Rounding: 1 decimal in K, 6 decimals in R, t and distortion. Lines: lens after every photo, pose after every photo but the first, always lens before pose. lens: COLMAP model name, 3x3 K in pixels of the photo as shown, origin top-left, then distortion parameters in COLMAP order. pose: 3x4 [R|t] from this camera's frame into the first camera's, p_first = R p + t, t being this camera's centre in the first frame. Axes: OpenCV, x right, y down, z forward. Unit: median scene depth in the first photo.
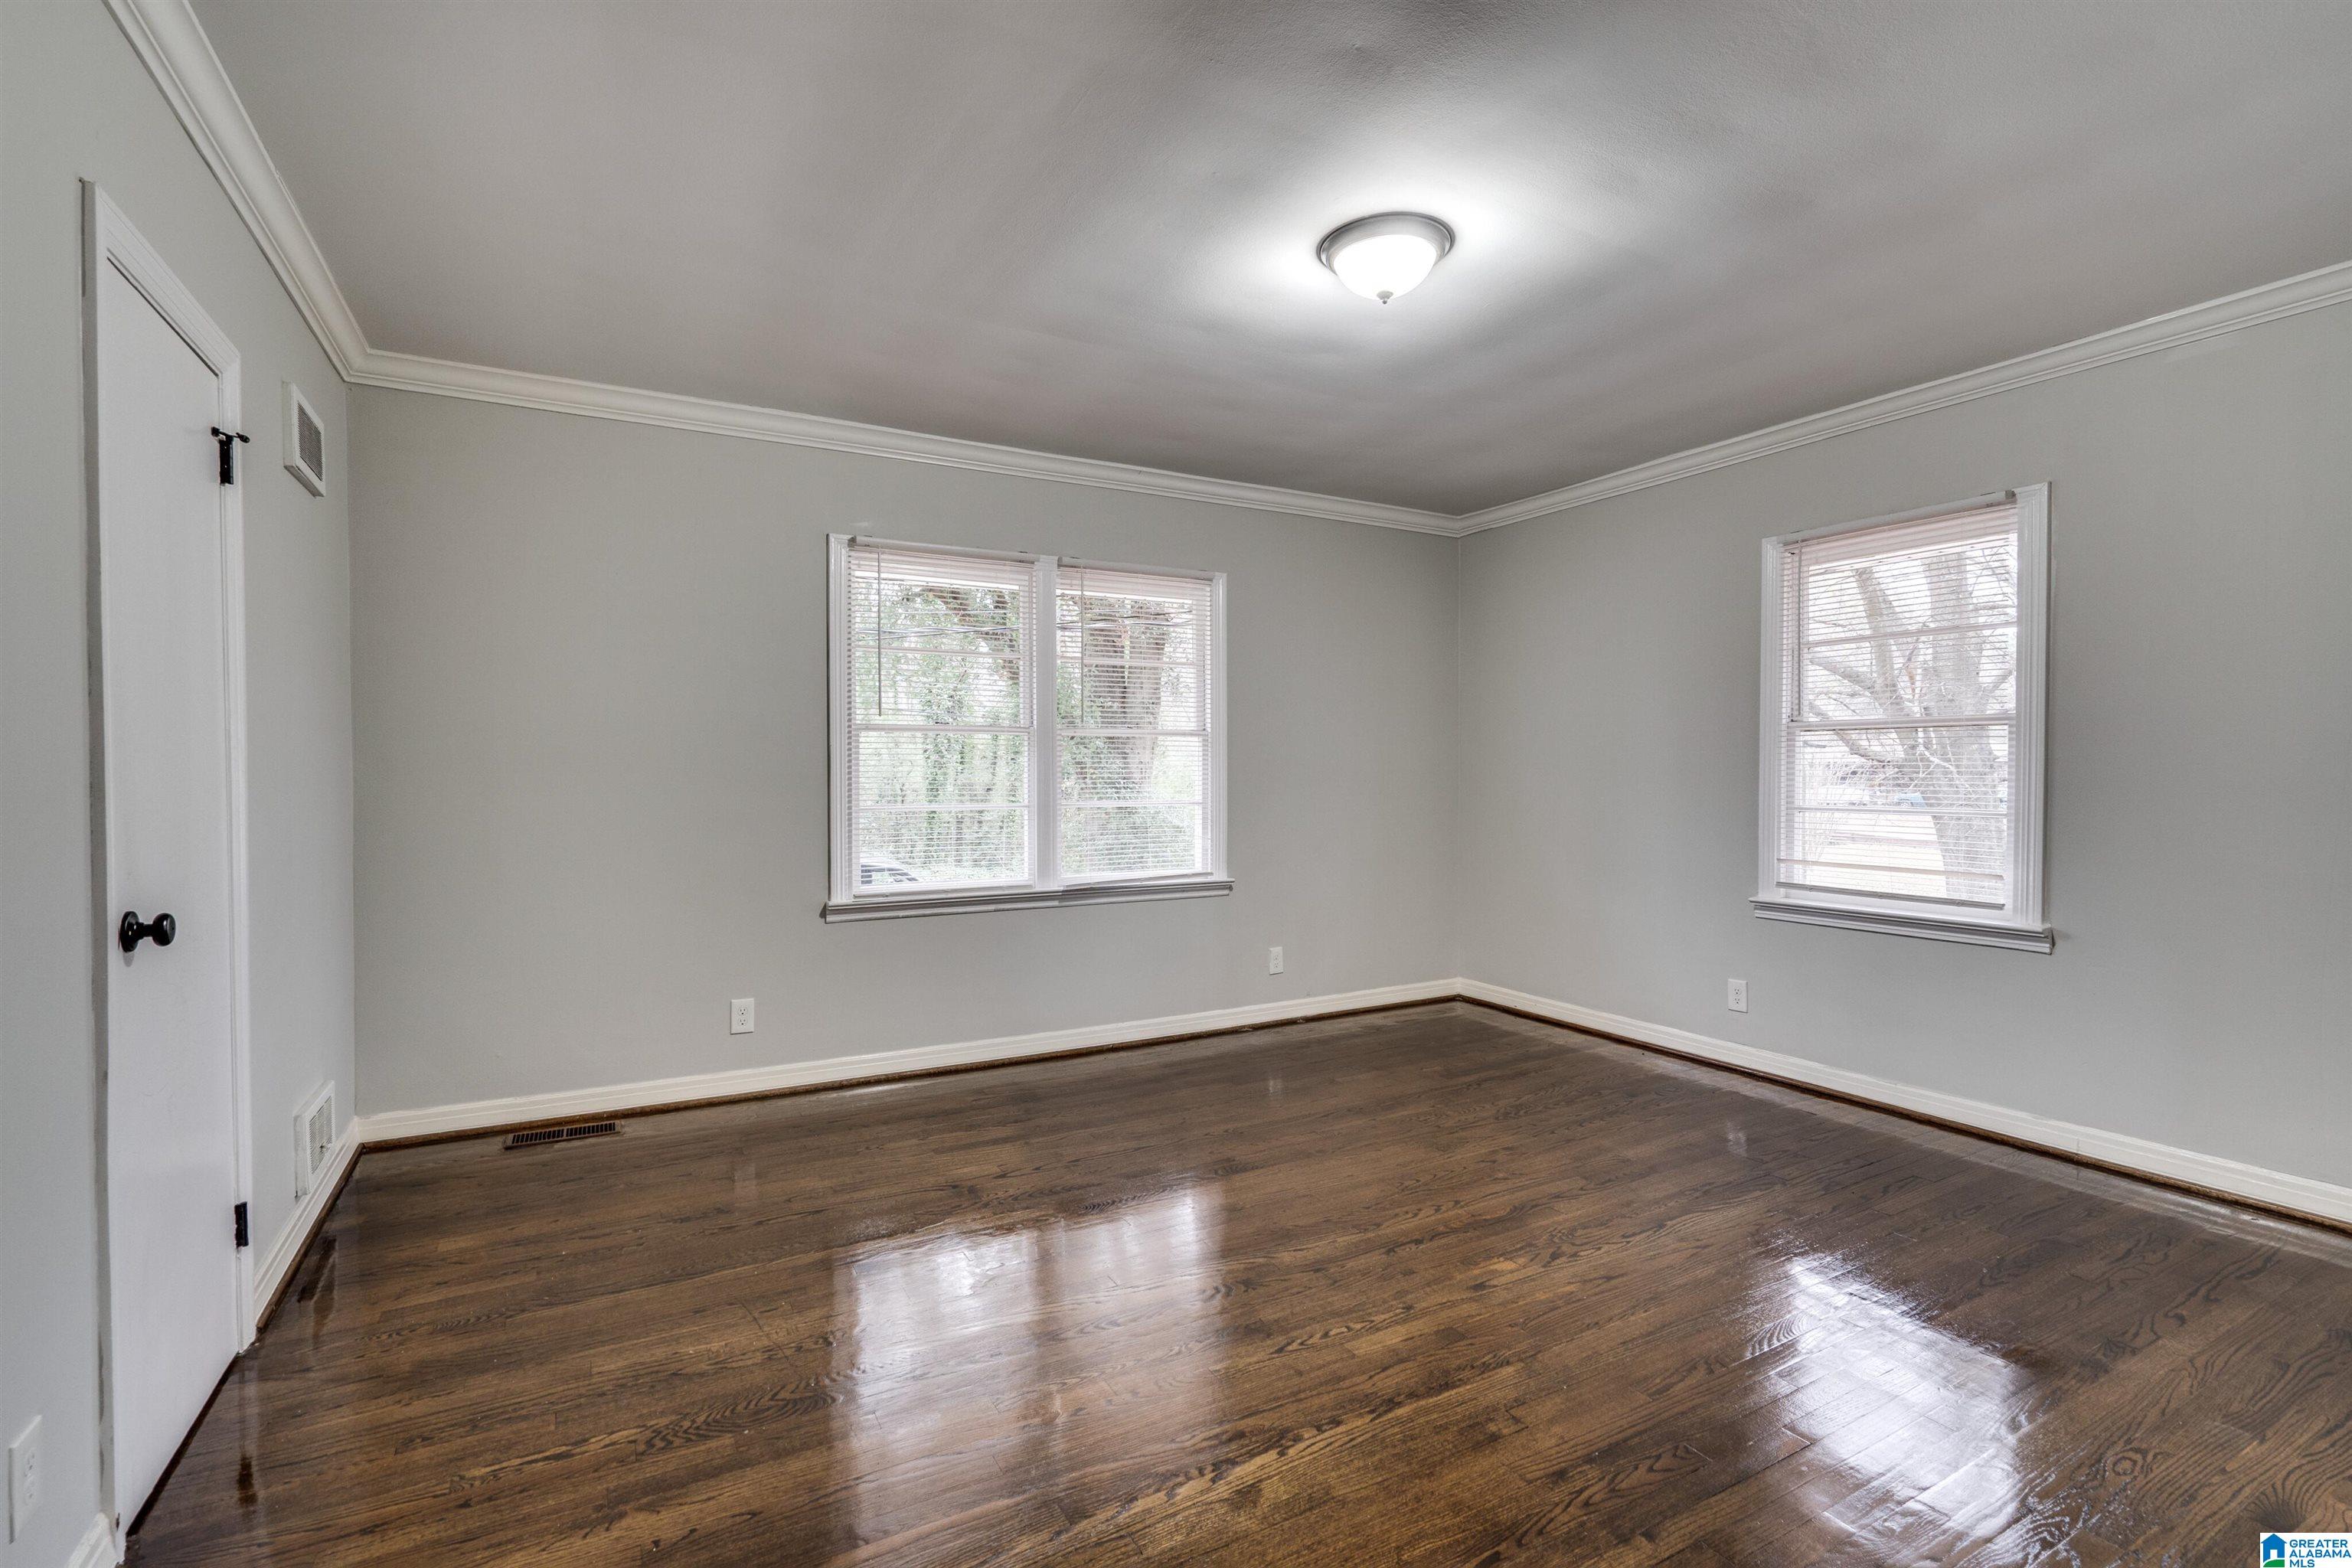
lens RADIAL K [[1086.1, 0, 1162.7], [0, 1086.1, 790.8], [0, 0, 1]] dist [0.003087, 0.000931]
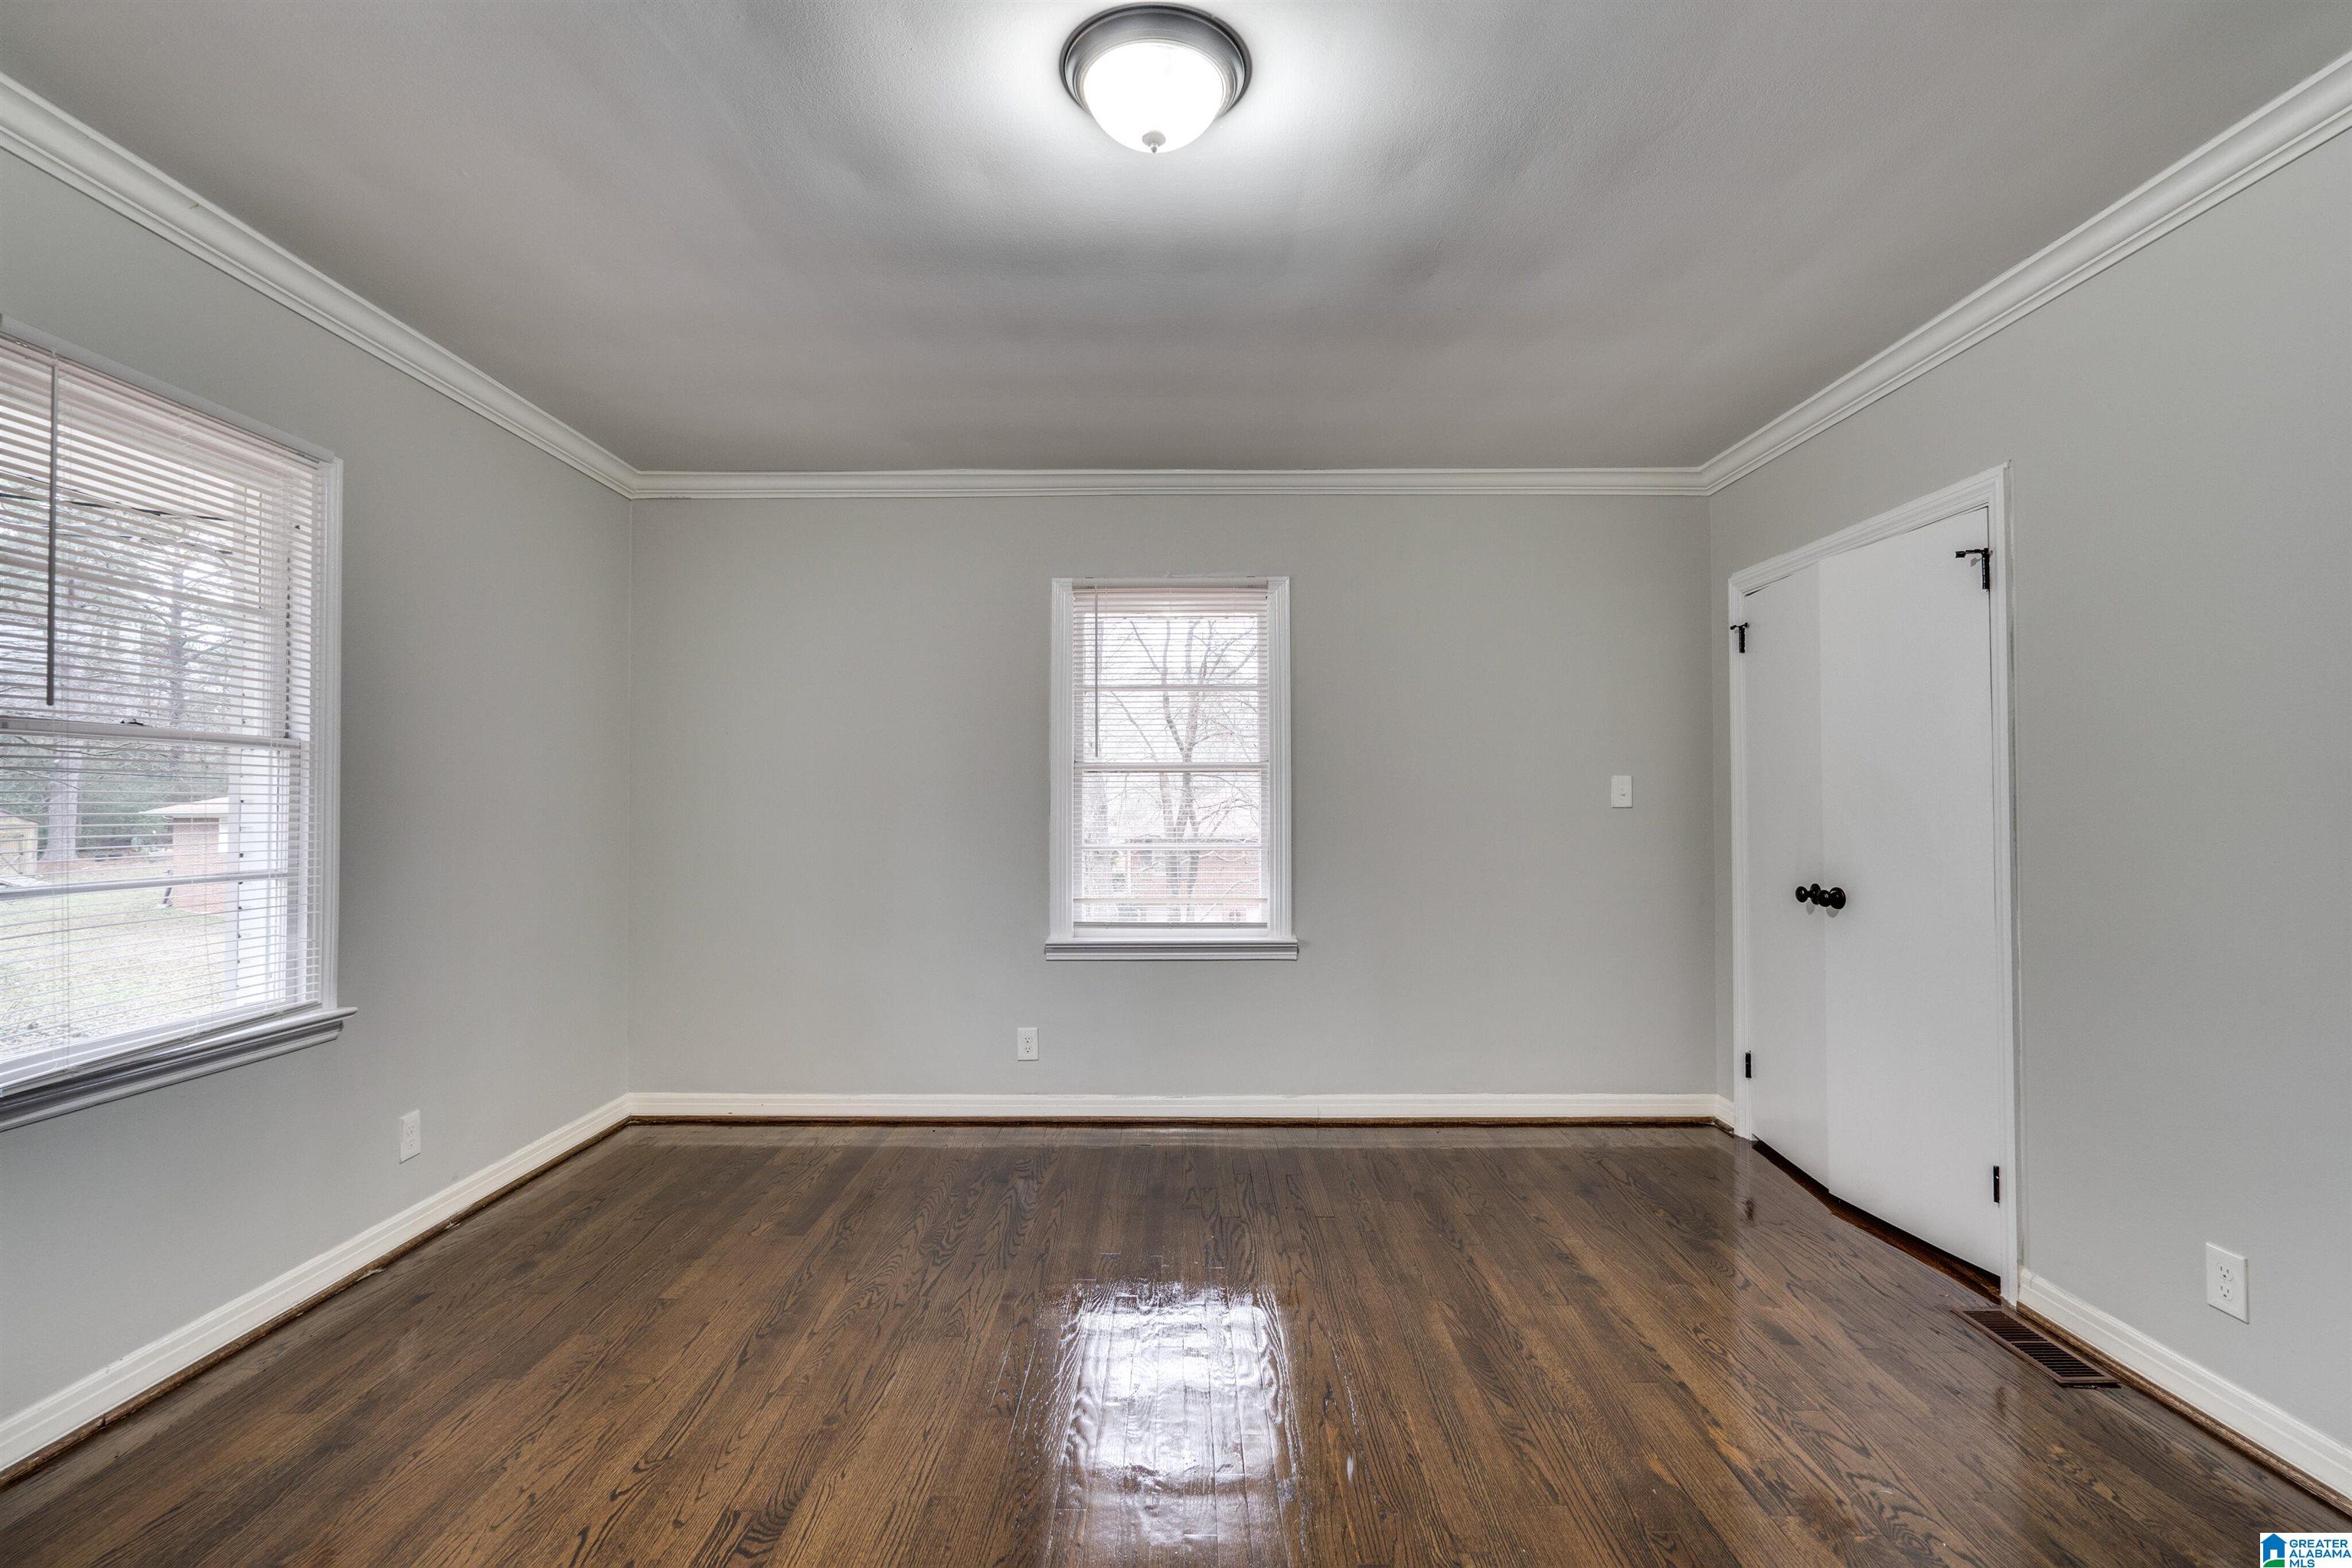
lens RADIAL K [[1086.1, 0, 1162.7], [0, 1086.1, 790.8], [0, 0, 1]] dist [0.003087, 0.000931]
pose [[0.482443, 0.012589, 0.875837, -0.277365], [0.018875, 0.999515, -0.024763, -0.010669], [-0.875724, 0.028478, 0.481972, 0.453370]]
